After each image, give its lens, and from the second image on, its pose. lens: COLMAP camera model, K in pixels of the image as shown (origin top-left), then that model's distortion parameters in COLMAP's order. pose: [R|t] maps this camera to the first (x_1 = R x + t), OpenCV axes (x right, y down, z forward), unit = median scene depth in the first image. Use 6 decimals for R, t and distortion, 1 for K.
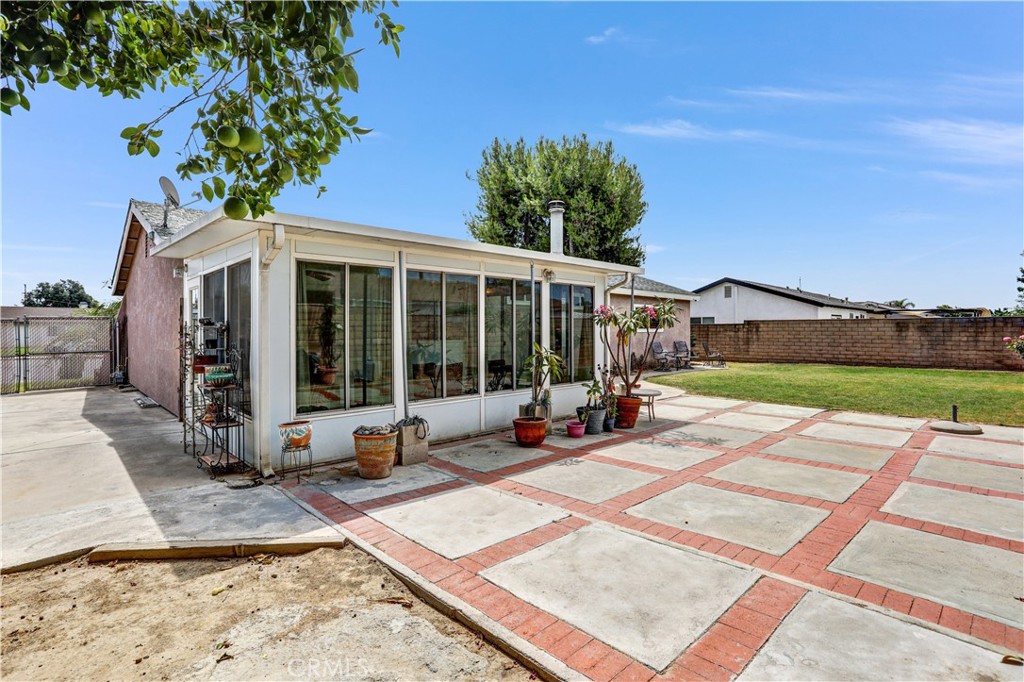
lens RADIAL K [[492.3, 0, 512.0], [0, 492.3, 341.0], [0, 0, 1]] dist [-0.016310, 0.000023]
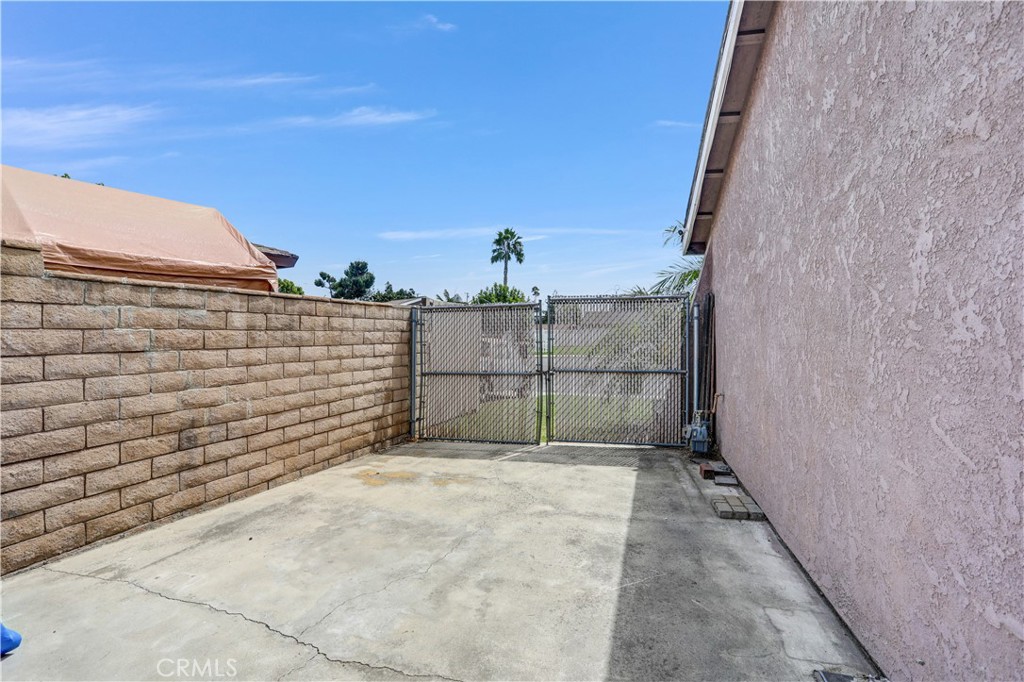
lens RADIAL K [[492.3, 0, 512.0], [0, 492.3, 341.0], [0, 0, 1]] dist [-0.016310, 0.000023]
pose [[0.526819, -0.014441, -0.849855, -0.526700], [-0.022494, 0.999269, -0.030923, 0.009750], [0.849680, 0.035407, 0.526109, 0.633427]]
